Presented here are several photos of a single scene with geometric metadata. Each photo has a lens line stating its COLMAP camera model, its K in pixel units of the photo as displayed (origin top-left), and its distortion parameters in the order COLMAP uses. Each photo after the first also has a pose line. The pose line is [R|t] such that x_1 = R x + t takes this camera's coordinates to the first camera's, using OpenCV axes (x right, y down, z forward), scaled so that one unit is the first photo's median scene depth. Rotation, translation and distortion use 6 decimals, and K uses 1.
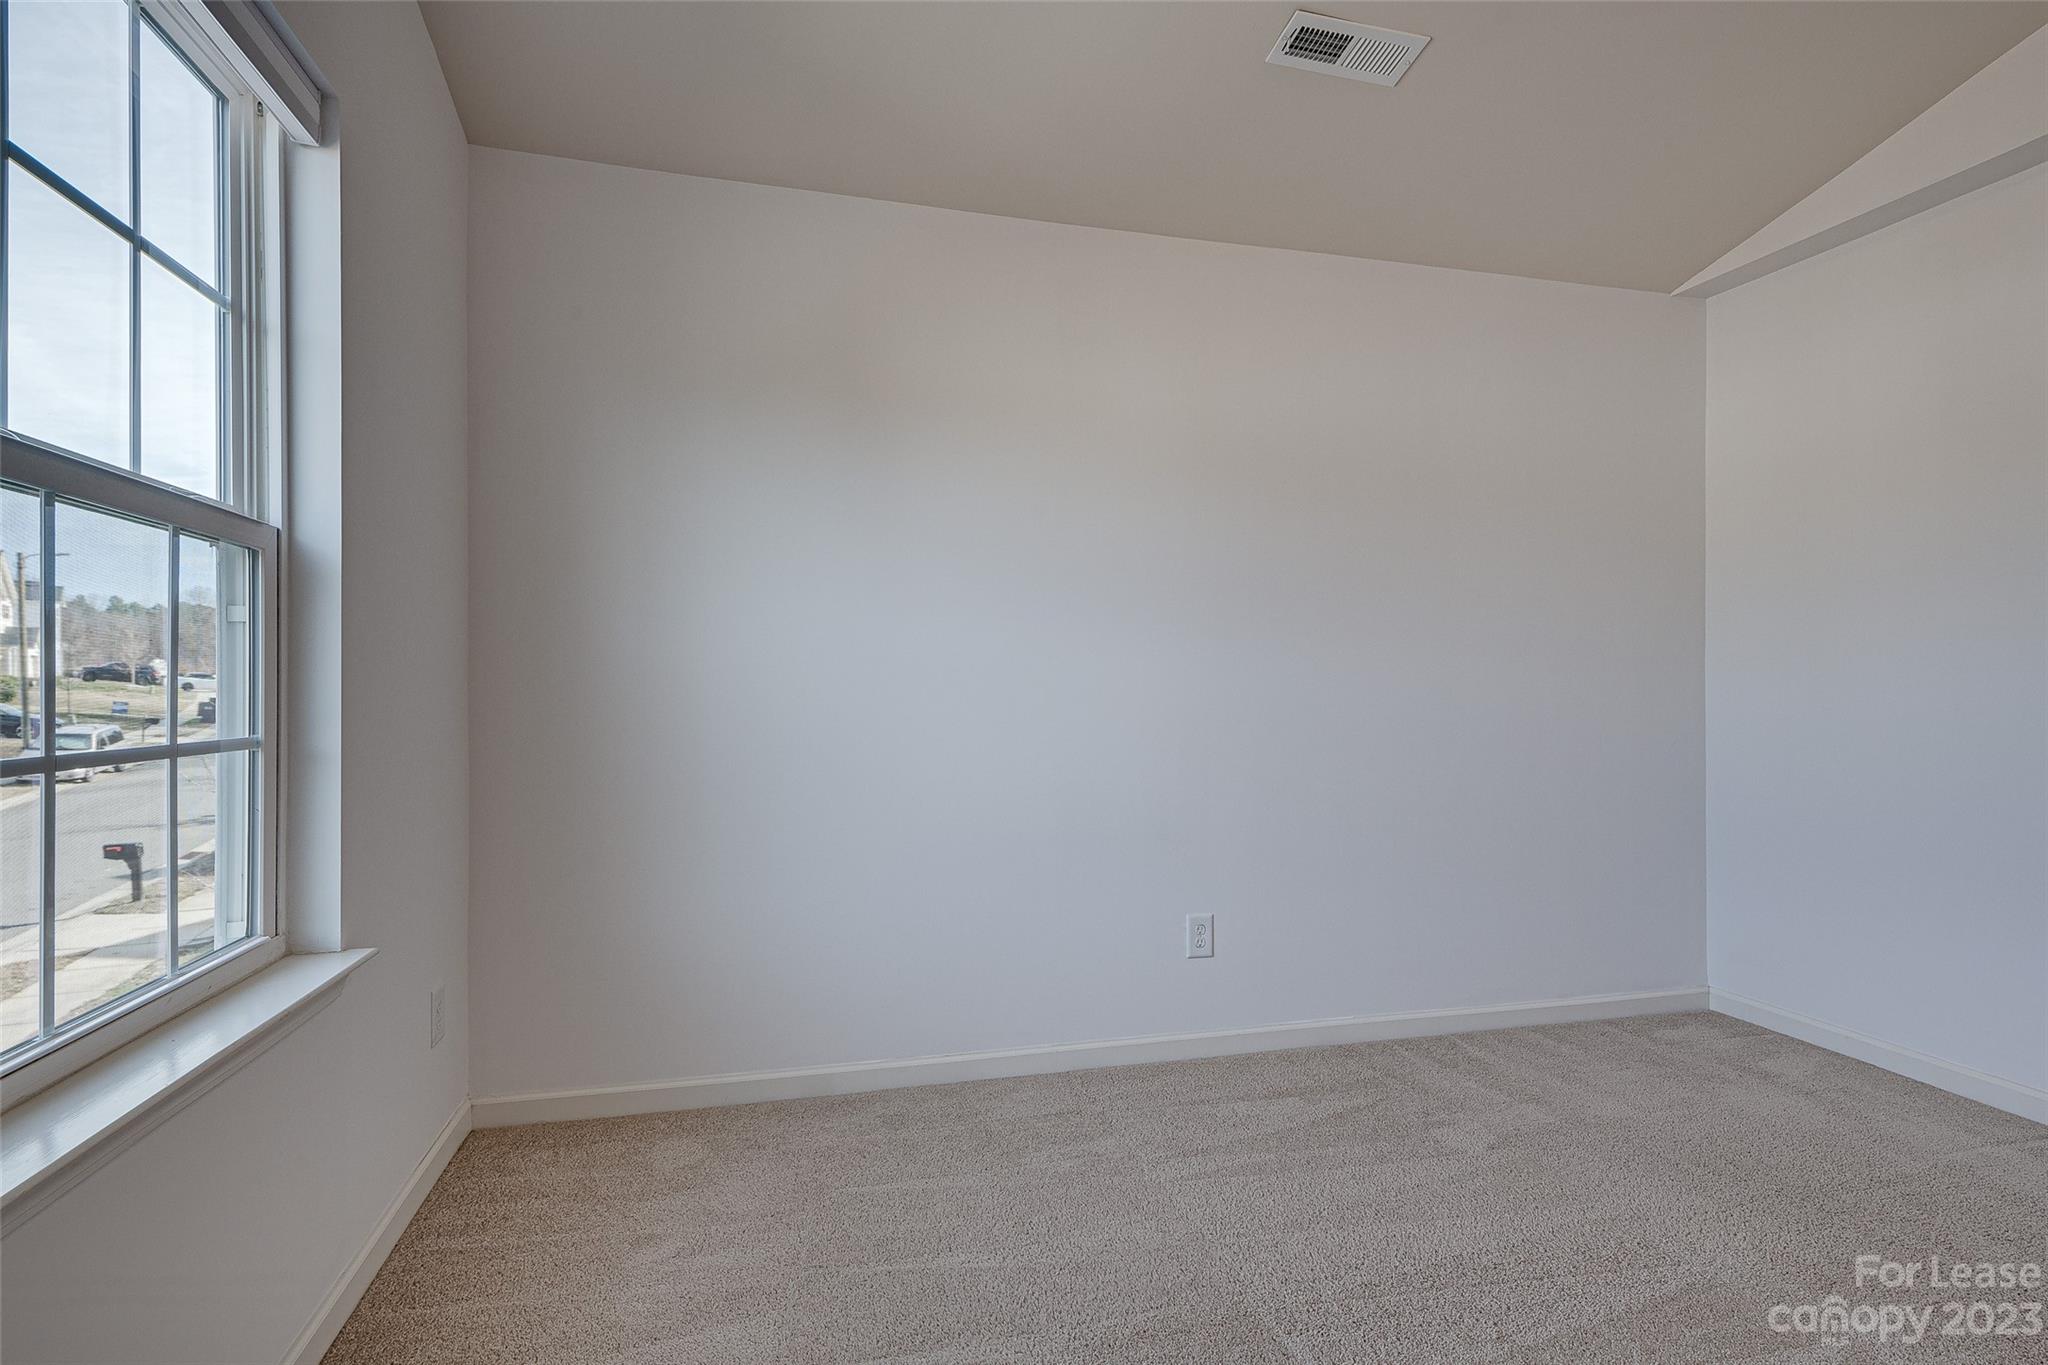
lens RADIAL K [[1016.5, 0, 1017.8], [0, 1016.5, 682.8], [0, 0, 1]] dist [0.019316, -0.010451]
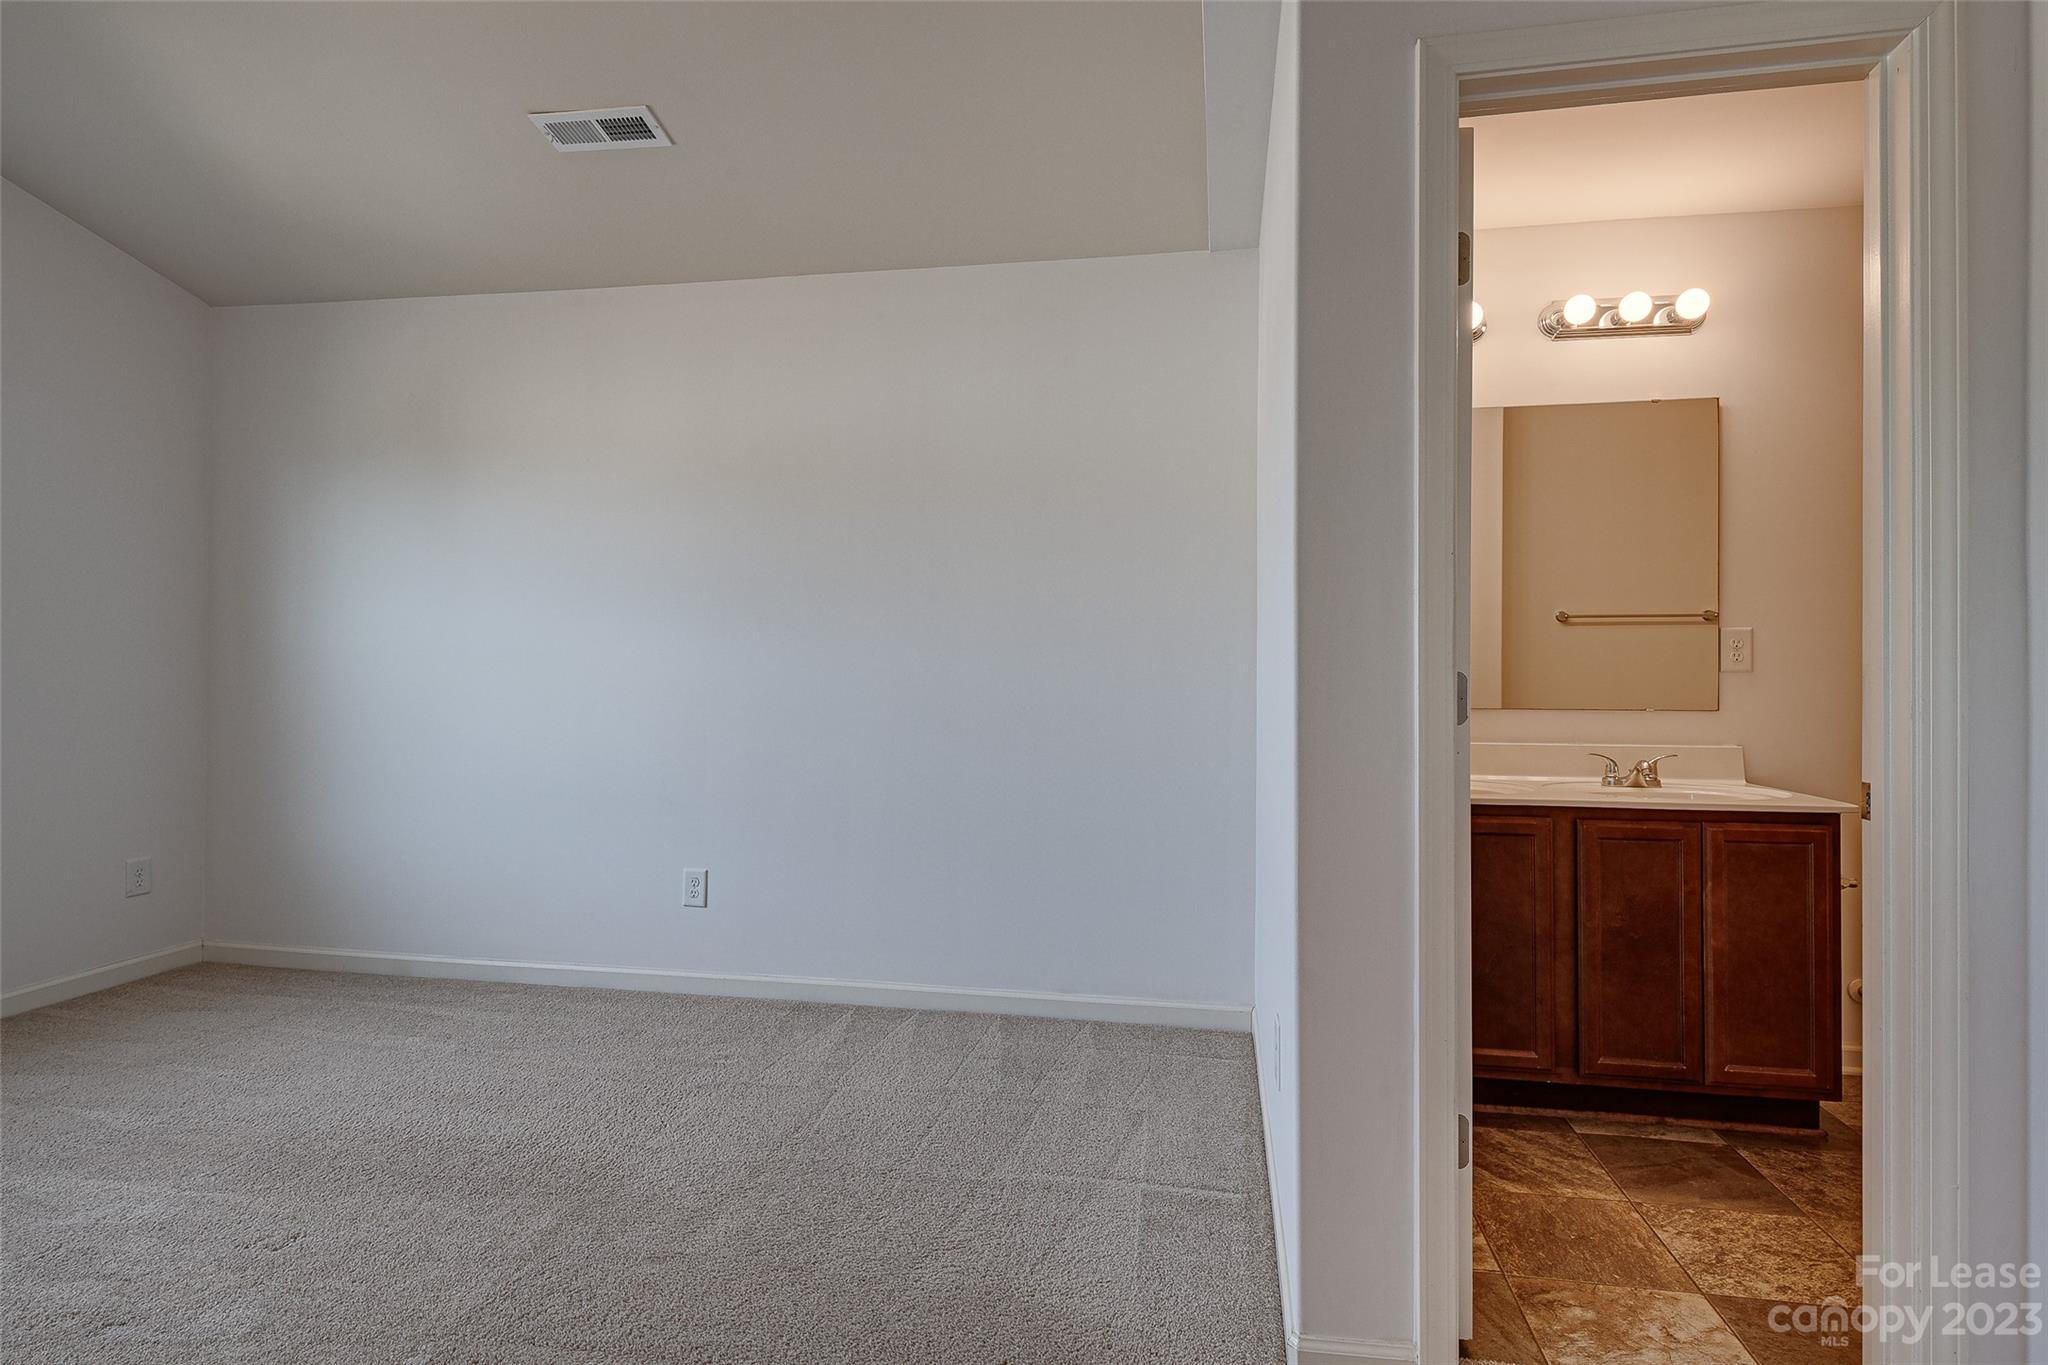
lens RADIAL K [[1016.5, 0, 1025.0], [0, 1016.5, 679.3], [0, 0, 1]] dist [0.019316, -0.010451]
pose [[0.901979, 0.004717, -0.431754, 0.998337], [-0.000878, 0.999958, 0.009092, 0.005797], [0.431779, -0.007821, 0.901946, 0.136396]]
